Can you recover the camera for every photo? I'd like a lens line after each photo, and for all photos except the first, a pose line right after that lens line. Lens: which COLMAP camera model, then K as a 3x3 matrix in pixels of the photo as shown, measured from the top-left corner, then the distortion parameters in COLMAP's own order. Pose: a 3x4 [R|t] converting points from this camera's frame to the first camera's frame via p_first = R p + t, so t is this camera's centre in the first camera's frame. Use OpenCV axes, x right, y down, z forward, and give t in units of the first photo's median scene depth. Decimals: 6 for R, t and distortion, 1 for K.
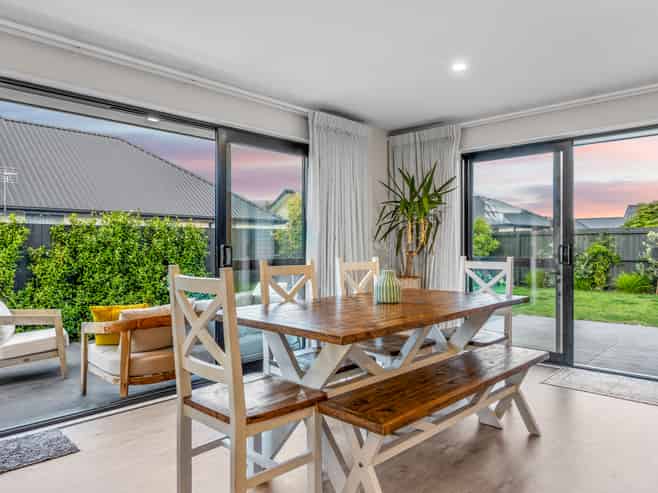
lens RADIAL K [[481.0, 0, 328.4], [0, 481.0, 248.6], [0, 0, 1]] dist [0.003867, -0.001419]
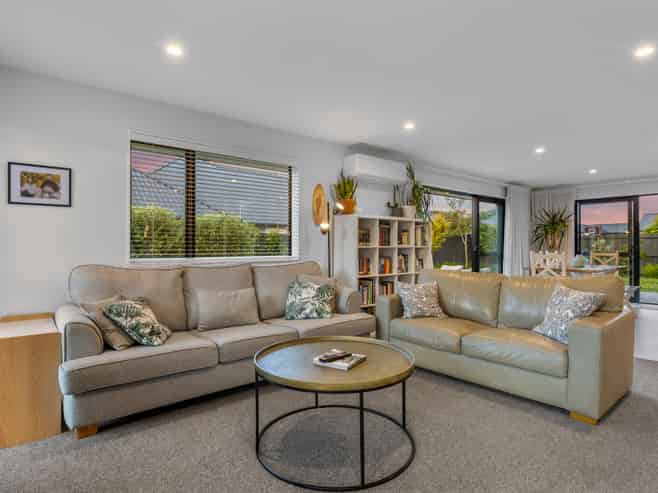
lens RADIAL K [[386.3, 0, 329.6], [0, 386.3, 243.8], [0, 0, 1]] dist [0.005056, 0.000794]
pose [[0.995540, -0.011526, -0.093638, -0.666897], [0.010403, 0.999868, -0.012470, -0.004449], [0.093769, 0.011441, 0.995528, -0.807600]]
